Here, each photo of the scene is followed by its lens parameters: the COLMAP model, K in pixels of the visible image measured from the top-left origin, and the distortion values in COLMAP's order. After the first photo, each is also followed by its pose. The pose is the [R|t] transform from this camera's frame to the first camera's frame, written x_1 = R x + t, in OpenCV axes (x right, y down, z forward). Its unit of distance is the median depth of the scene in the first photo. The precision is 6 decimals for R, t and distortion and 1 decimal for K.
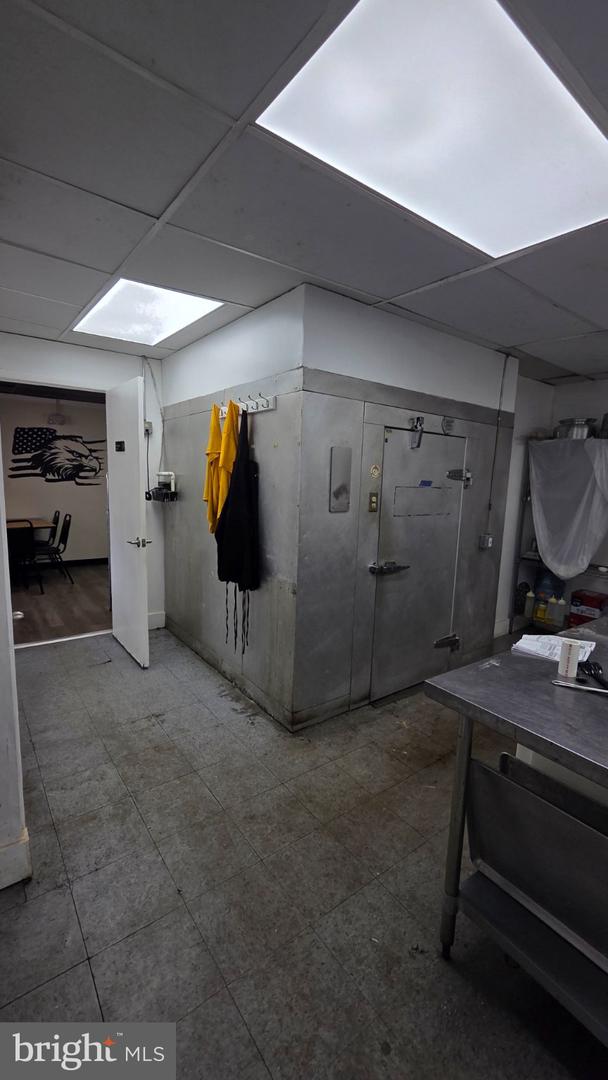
lens RADIAL K [[450.3, 0, 302.9], [0, 450.3, 533.6], [0, 0, 1]] dist [-0.006102, 0.001902]
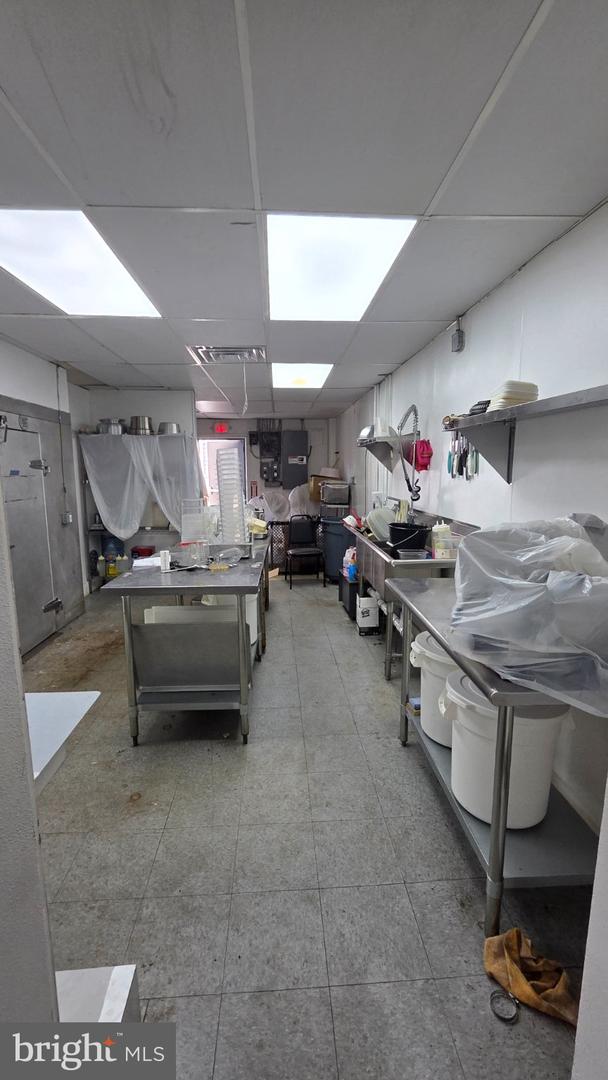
lens RADIAL K [[450.3, 0, 300.4], [0, 450.3, 535.9], [0, 0, 1]] dist [-0.006102, 0.001902]
pose [[0.558351, -0.161414, 0.813751, -0.240667], [0.133016, 0.985617, 0.104236, 0.021760], [-0.818872, 0.050041, 0.571791, -0.217278]]
